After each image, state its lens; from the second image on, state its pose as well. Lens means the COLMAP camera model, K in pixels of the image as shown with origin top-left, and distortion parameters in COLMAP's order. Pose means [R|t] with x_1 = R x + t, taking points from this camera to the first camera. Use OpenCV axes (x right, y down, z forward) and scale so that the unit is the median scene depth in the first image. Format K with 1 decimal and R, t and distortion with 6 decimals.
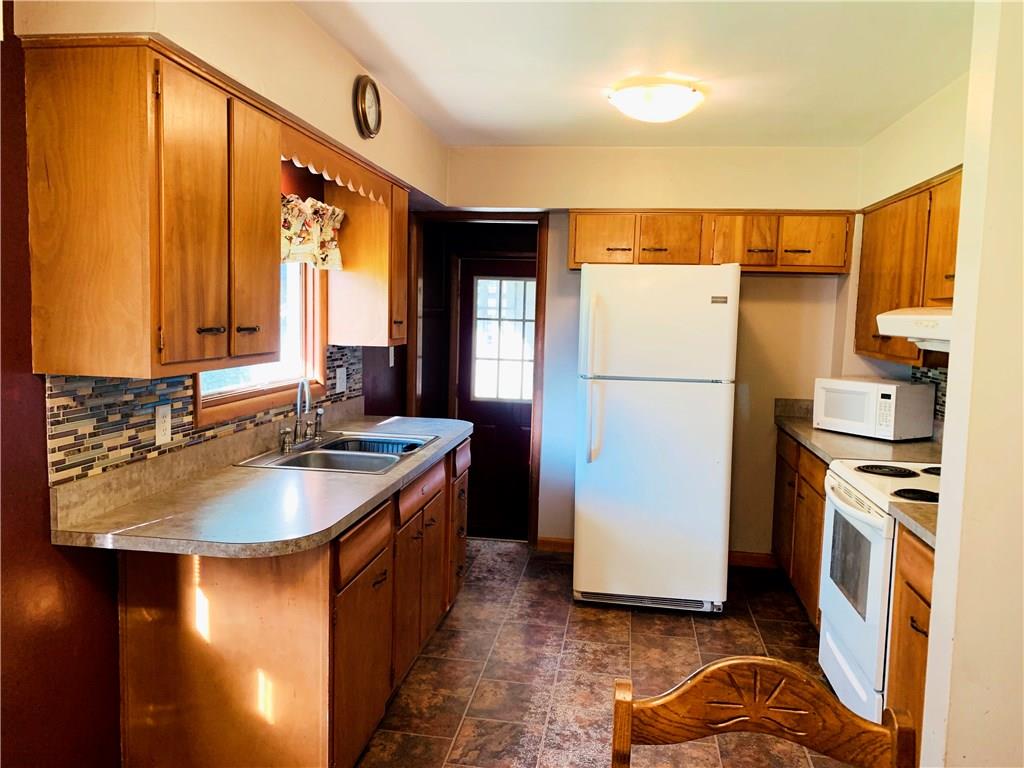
lens RADIAL K [[787.1, 0, 518.3], [0, 787.1, 379.3], [0, 0, 1]] dist [0.006859, -0.002371]
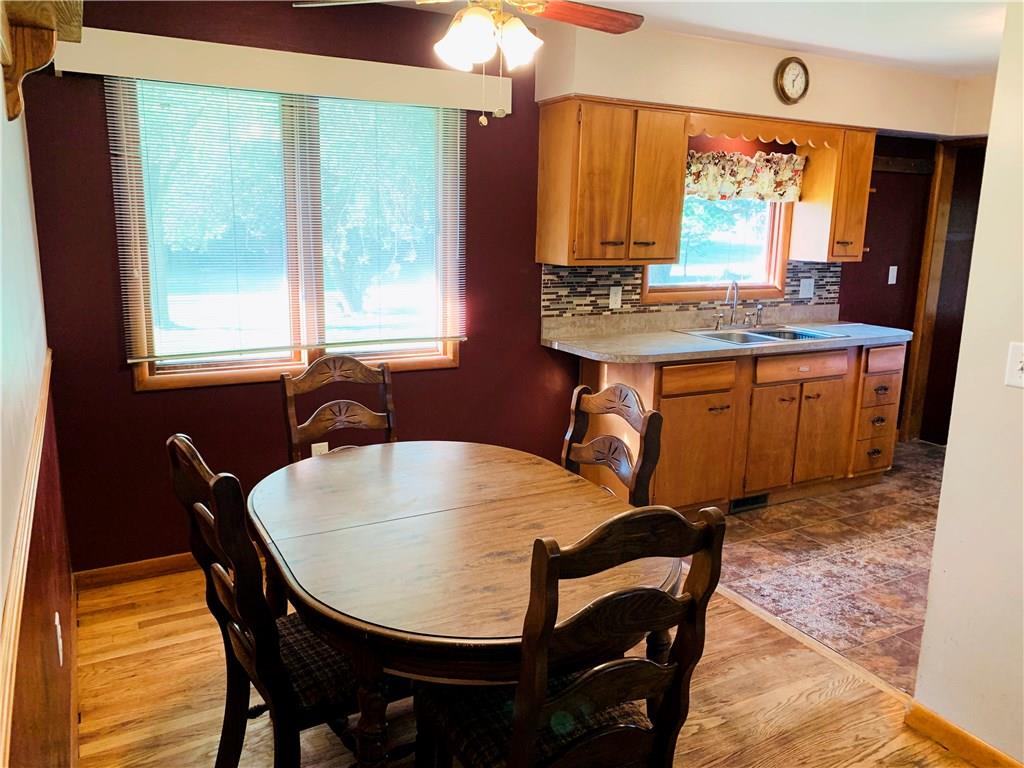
lens RADIAL K [[779.4, 0, 516.7], [0, 779.4, 383.4], [0, 0, 1]] dist [0.083960, -0.118478]
pose [[0.609509, 0.148190, -0.778806, 0.847818], [-0.073920, 0.988718, 0.130280, 0.036604], [0.789325, -0.021837, 0.613587, -0.281678]]
